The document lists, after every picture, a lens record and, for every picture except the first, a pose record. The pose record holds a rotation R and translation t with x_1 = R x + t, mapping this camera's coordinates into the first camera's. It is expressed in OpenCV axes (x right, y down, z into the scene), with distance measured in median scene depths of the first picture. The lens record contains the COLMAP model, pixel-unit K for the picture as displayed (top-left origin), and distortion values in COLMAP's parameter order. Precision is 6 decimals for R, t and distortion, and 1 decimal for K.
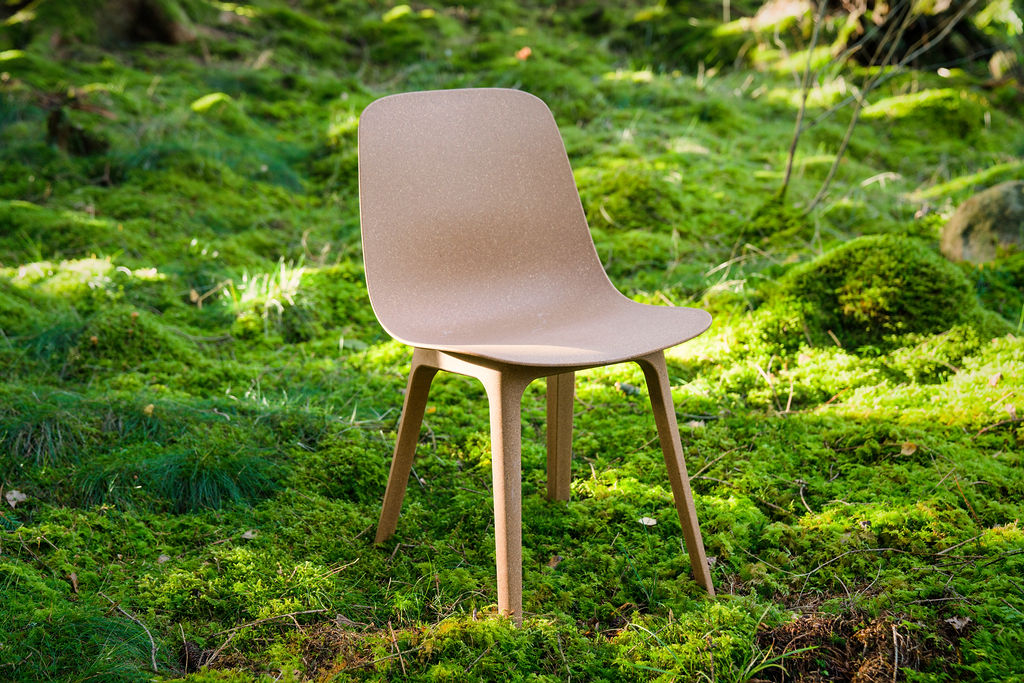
lens RADIAL K [[1398.3, 0, 505.9], [0, 1398.3, 336.3], [0, 0, 1]] dist [0.232573, 0.000000]
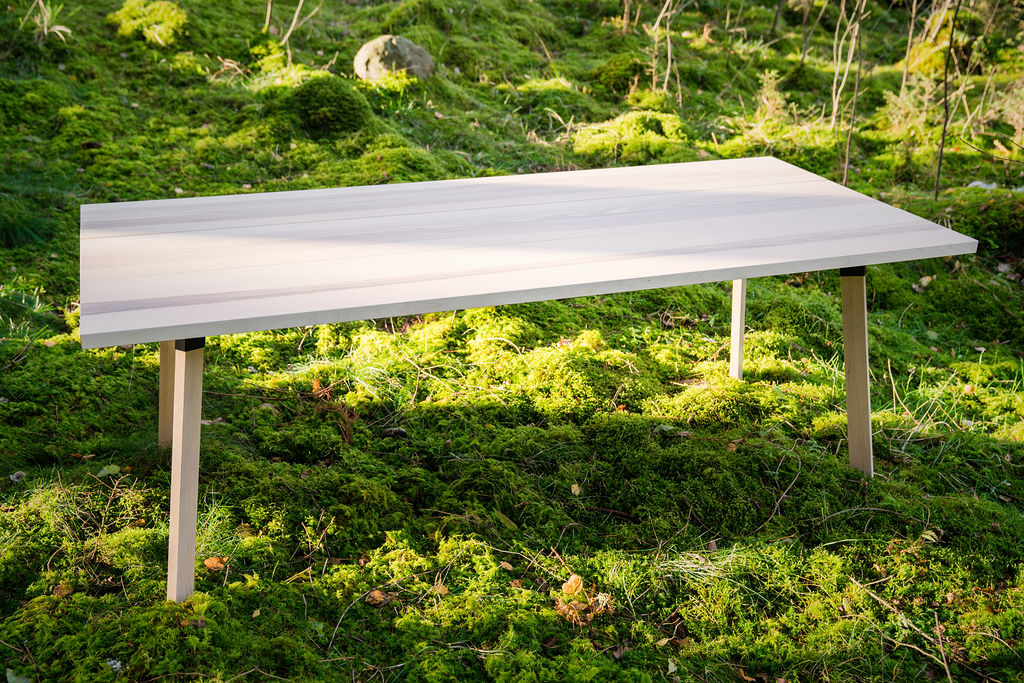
lens RADIAL K [[1160.2, 0, 510.6], [0, 1160.2, 341.6], [0, 0, 1]] dist [0.096590, 0.000000]
pose [[0.913568, -0.107662, 0.392177, -0.118359], [0.004418, 0.966893, 0.255145, -0.086113], [-0.406663, -0.231359, 0.883798, -0.414695]]
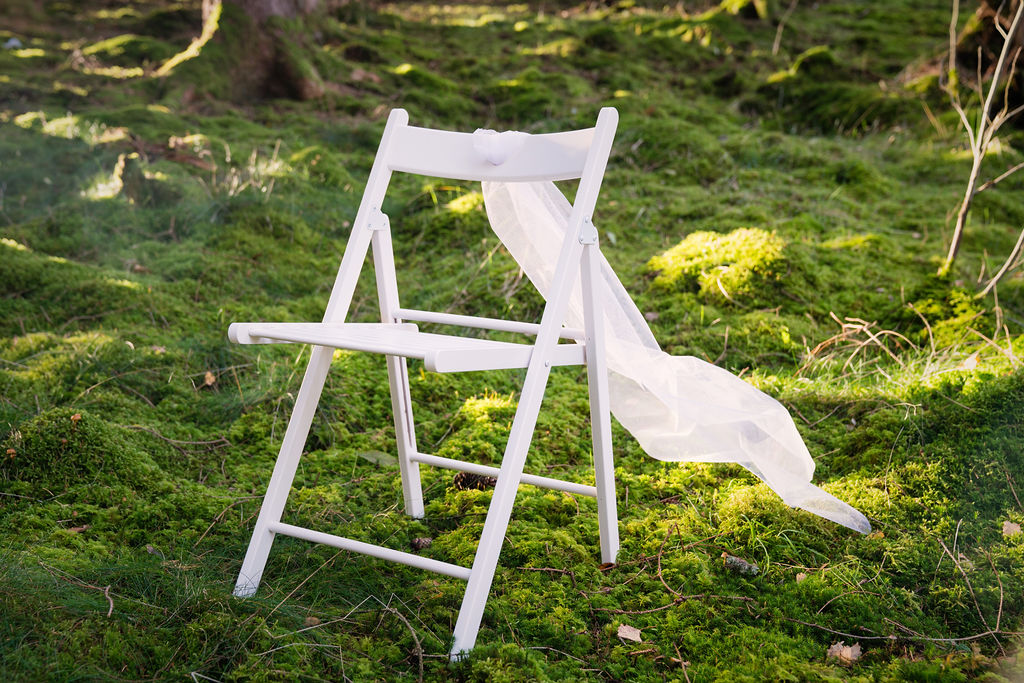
lens RADIAL K [[1237.5, 0, 516.4], [0, 1237.5, 343.2], [0, 0, 1]] dist [0.142687, 0.000000]
pose [[0.994343, 0.033681, -0.100738, 0.022586], [-0.036049, 0.999113, -0.021777, -0.031461], [0.099915, 0.025285, 0.994675, 0.236287]]
